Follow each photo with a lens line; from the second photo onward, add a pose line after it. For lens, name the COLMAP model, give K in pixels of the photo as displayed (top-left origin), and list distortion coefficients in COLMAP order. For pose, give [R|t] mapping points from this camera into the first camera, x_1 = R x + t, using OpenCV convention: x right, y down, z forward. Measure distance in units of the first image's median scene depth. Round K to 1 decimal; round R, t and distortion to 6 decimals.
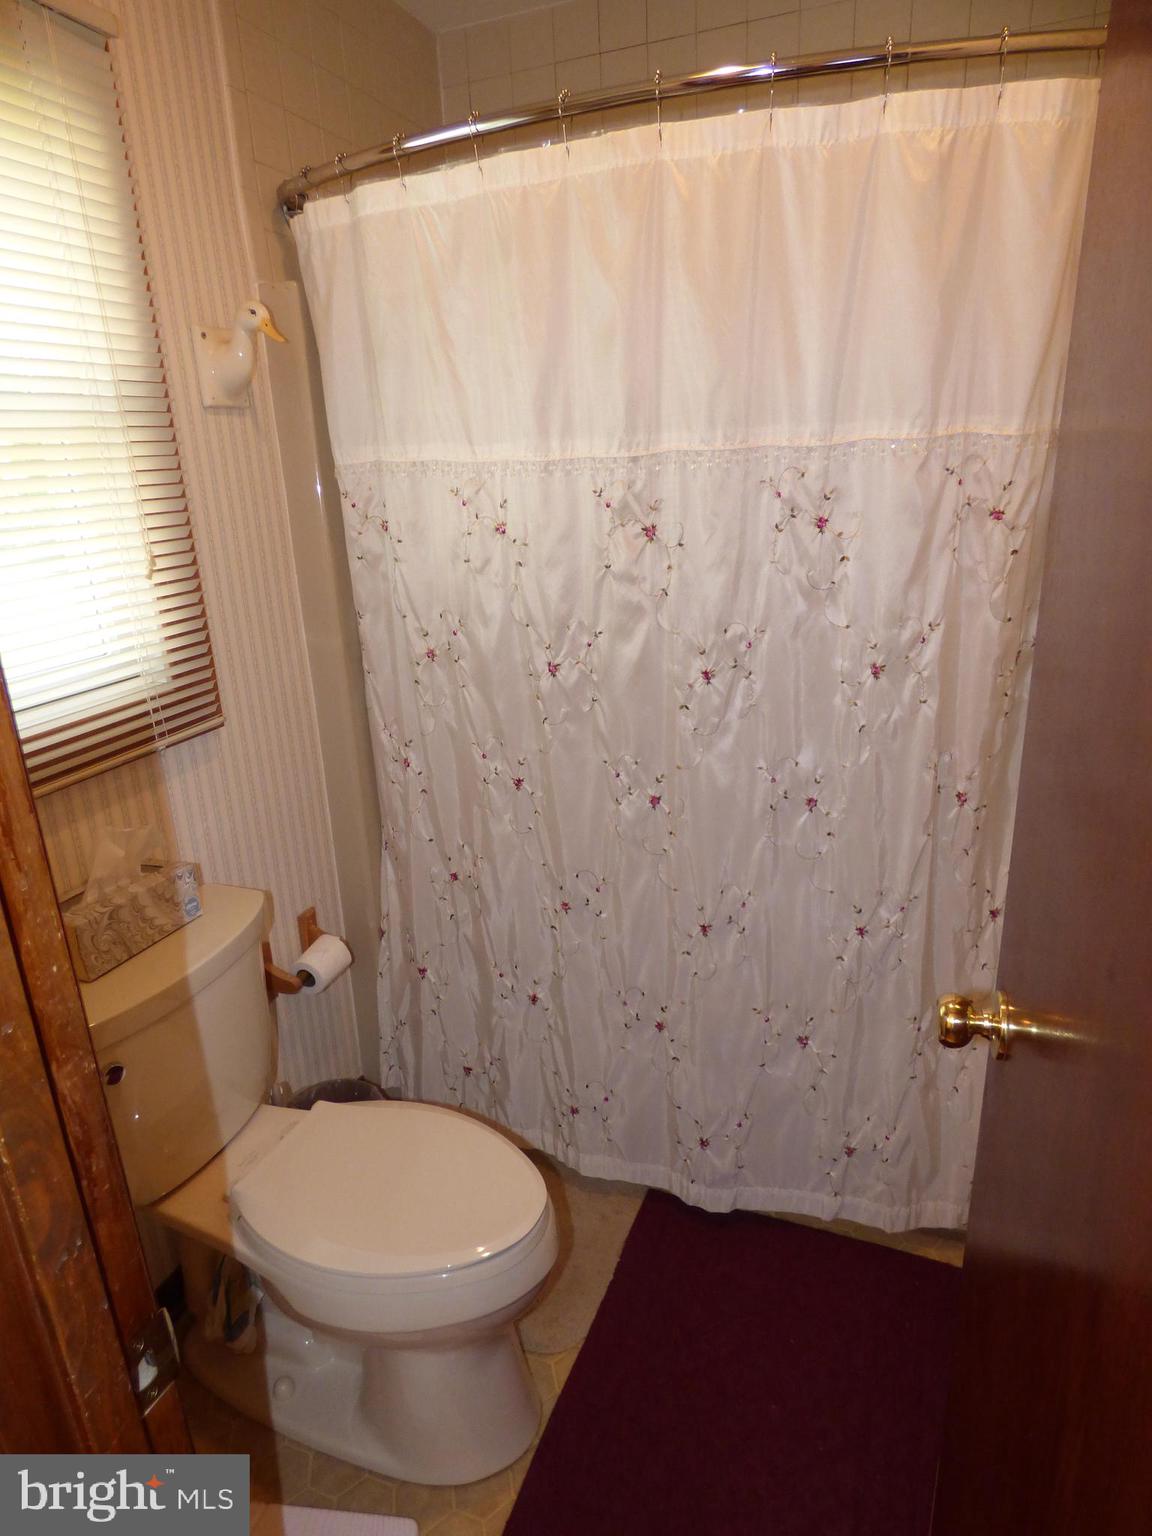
lens RADIAL K [[938.0, 0, 578.8], [0, 938.0, 768.6], [0, 0, 1]] dist [-0.001134, 0.000479]
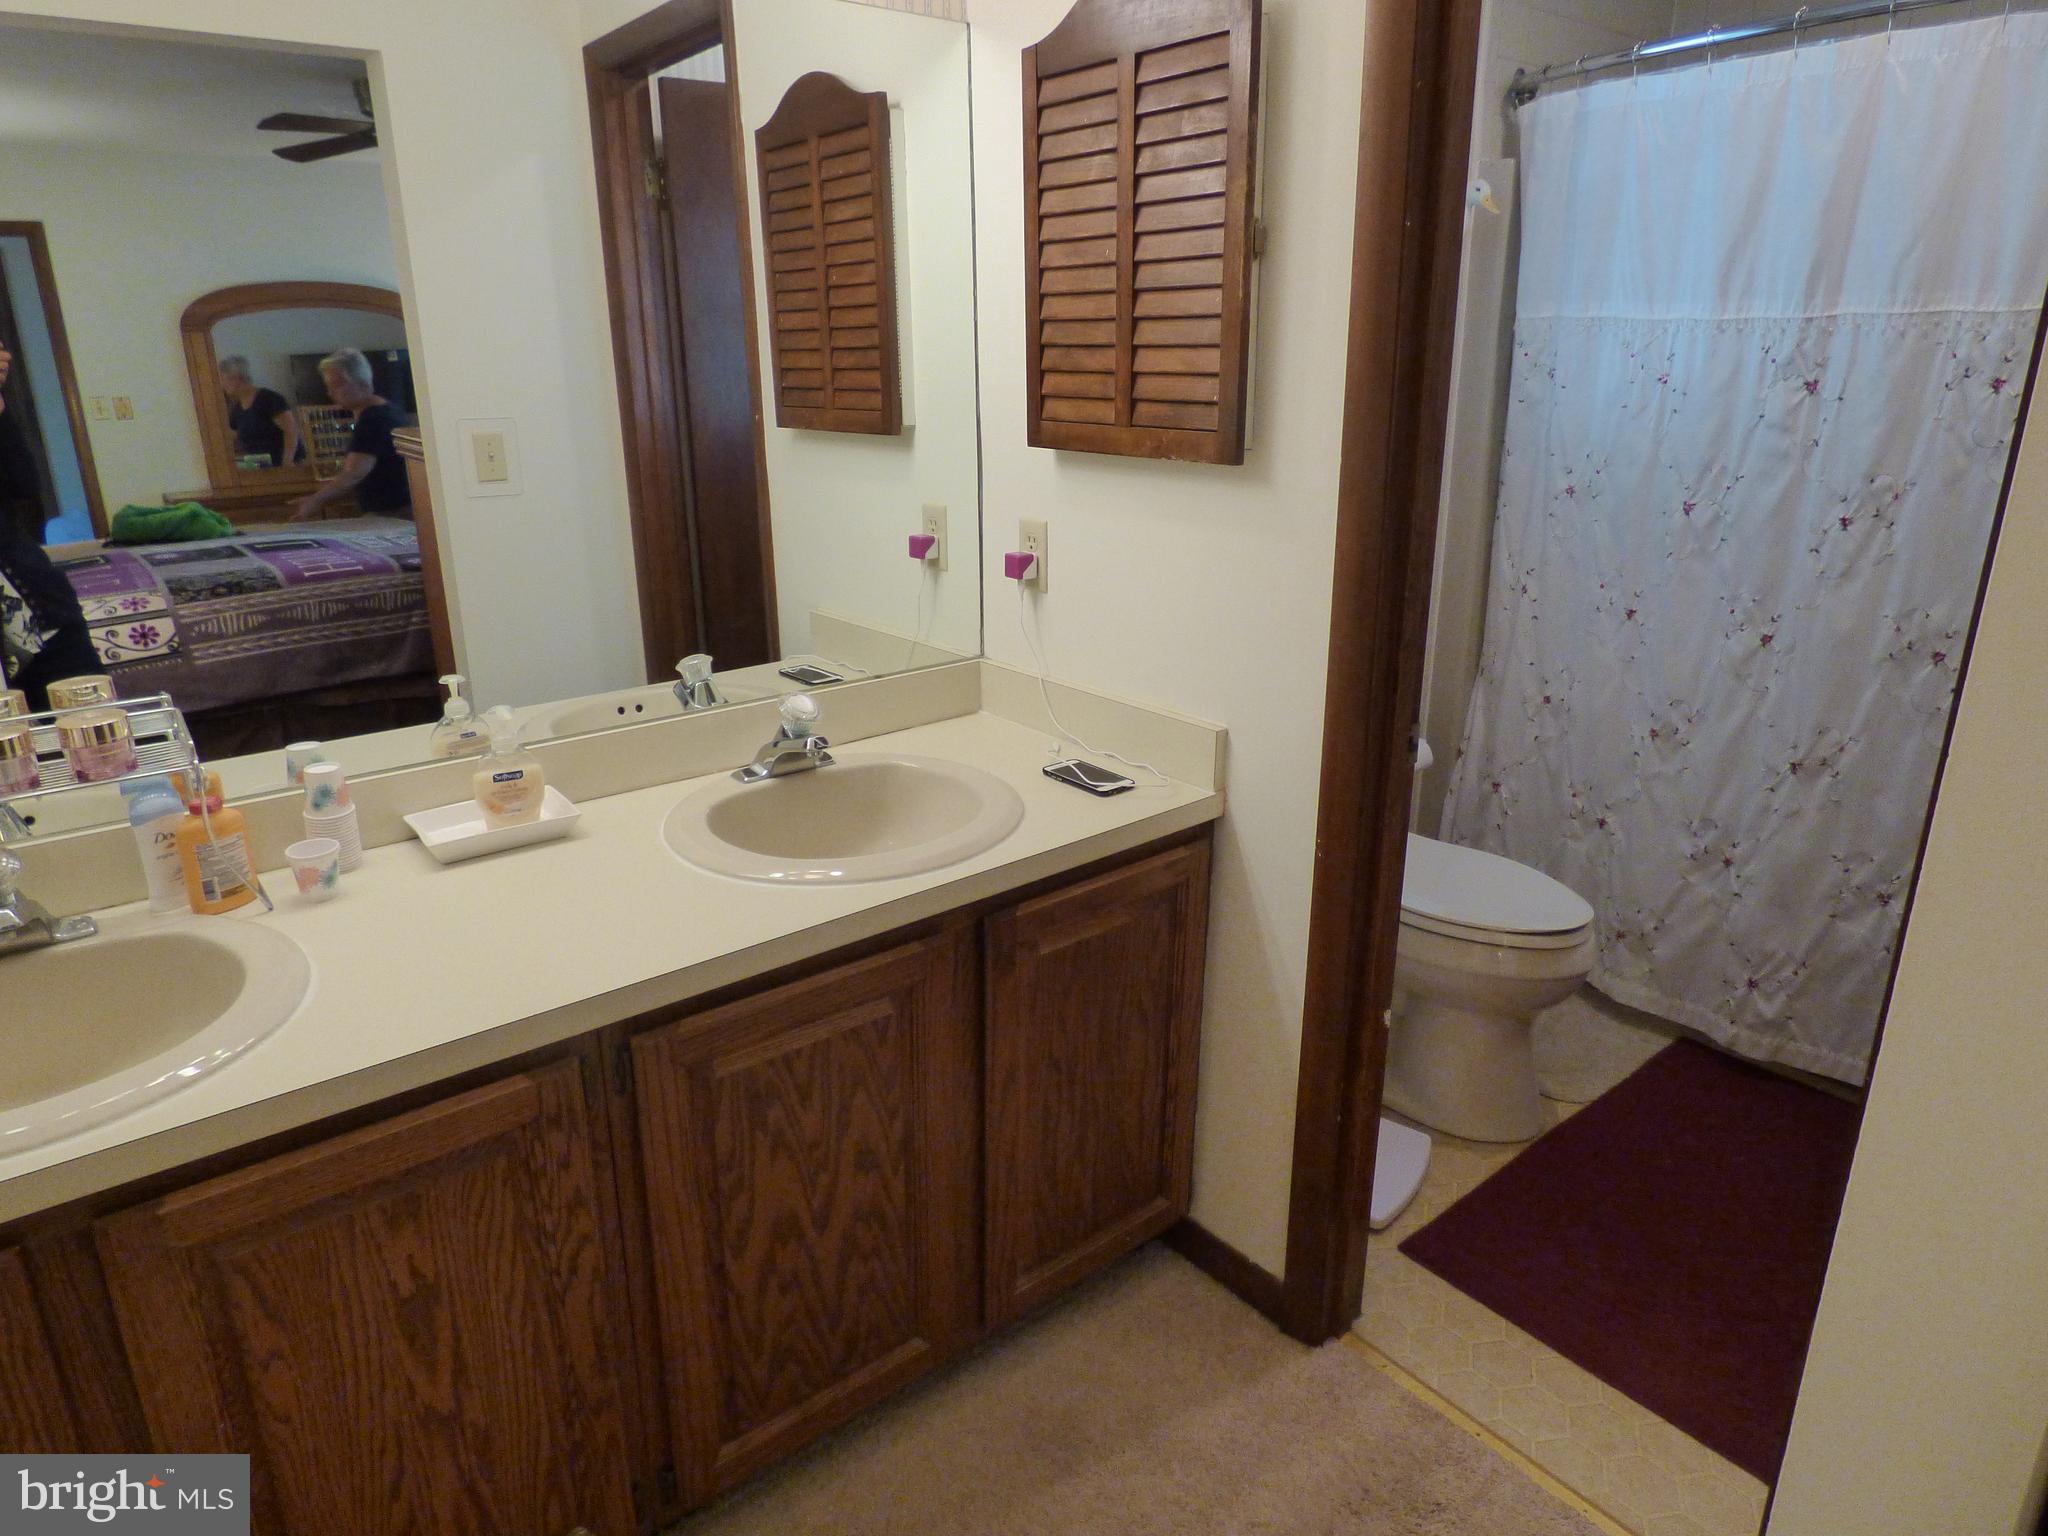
lens RADIAL K [[1250.7, 0, 1021.3], [0, 1250.7, 768.7], [0, 0, 1]] dist [-0.001134, 0.000479]
pose [[0.865541, 0.187260, -0.464512, 0.035876], [-0.170537, 0.982243, 0.078206, 0.222615], [0.470909, 0.011526, 0.882107, -0.698752]]
